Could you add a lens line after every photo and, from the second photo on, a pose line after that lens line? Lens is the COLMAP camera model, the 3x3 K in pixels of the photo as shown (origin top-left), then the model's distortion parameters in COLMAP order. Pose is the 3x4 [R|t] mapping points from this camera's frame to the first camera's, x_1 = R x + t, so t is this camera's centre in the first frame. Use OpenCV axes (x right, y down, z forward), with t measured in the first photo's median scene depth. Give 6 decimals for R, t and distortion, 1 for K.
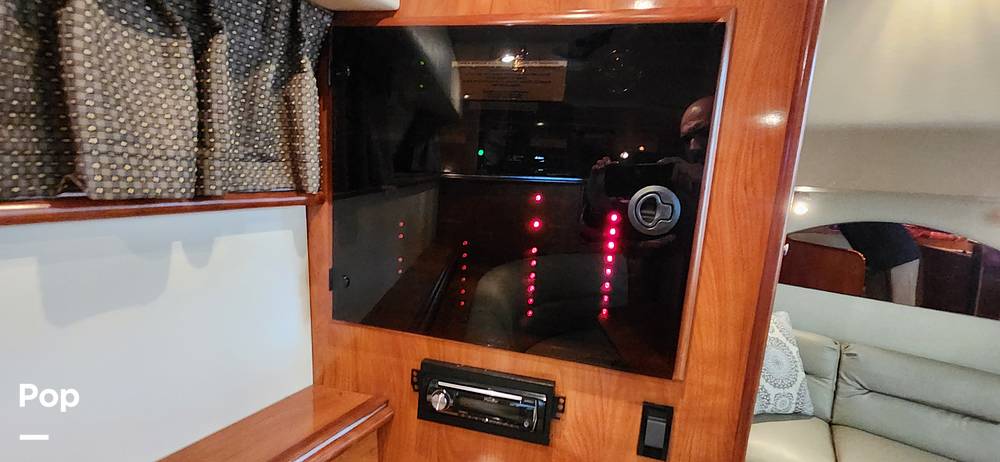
lens RADIAL K [[409.1, 0, 502.0], [0, 409.1, 235.5], [0, 0, 1]] dist [0.001227, 0.000165]
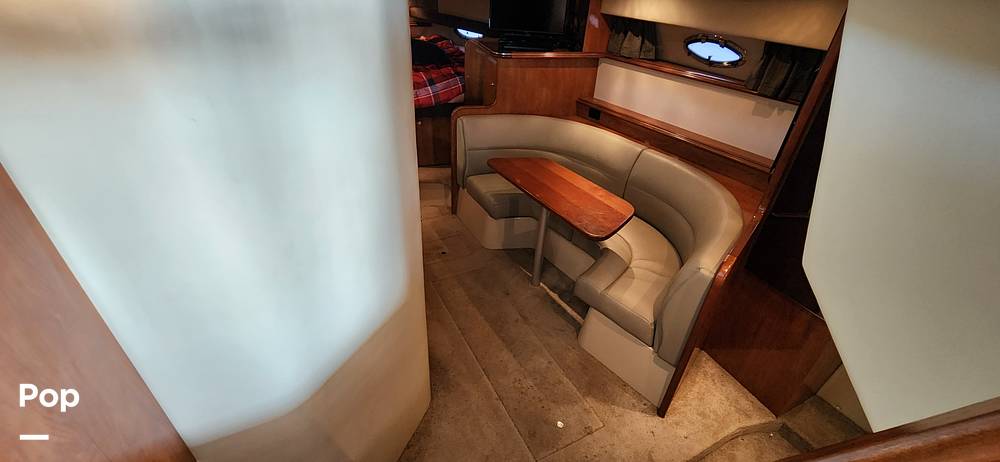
lens RADIAL K [[409.1, 0, 502.0], [0, 409.1, 235.5], [0, 0, 1]] dist [0.001227, 0.000165]
pose [[-0.455794, 0.418377, -0.785629, 4.583229], [-0.226373, 0.799134, 0.556902, -0.664280], [0.860818, 0.431677, -0.269531, 0.224596]]
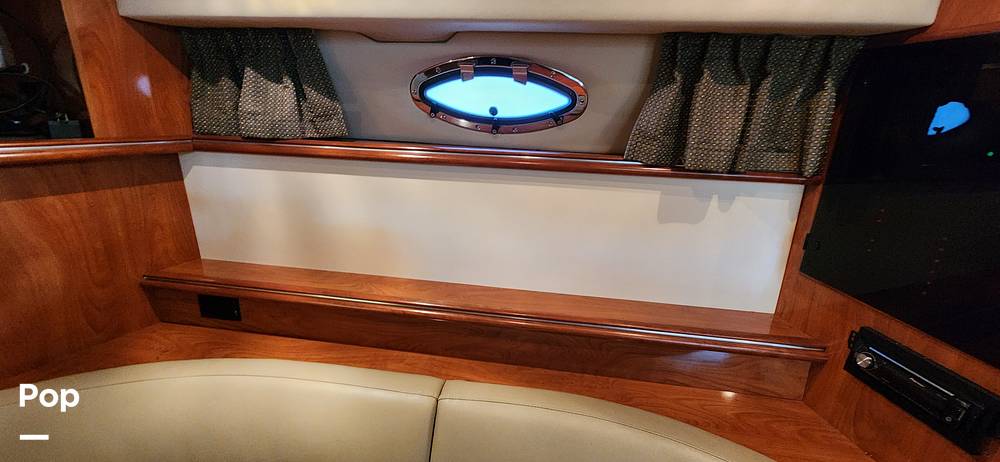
lens RADIAL K [[409.1, 0, 502.0], [0, 409.1, 235.5], [0, 0, 1]] dist [0.001227, 0.000165]
pose [[0.347912, 0.233901, -0.907881, 0.564364], [-0.176083, 0.967447, 0.181770, 0.025085], [0.920843, 0.096623, 0.377773, -0.539494]]
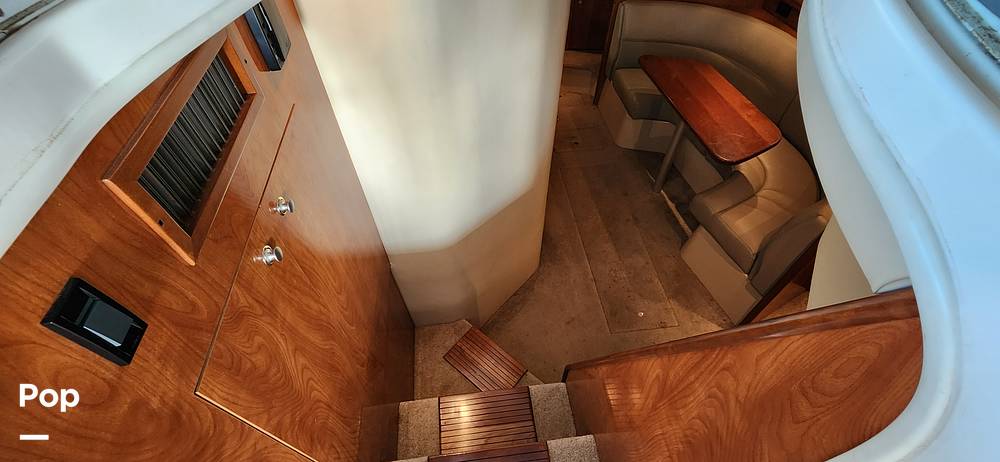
lens RADIAL K [[410.4, 0, 502.0], [0, 410.4, 234.9], [0, 0, 1]] dist [-0.002073, -0.000650]
pose [[-0.747326, 0.479553, -0.459928, 4.854477], [-0.145903, 0.556858, 0.817693, -1.176532], [0.648241, 0.678188, -0.346186, 0.409618]]
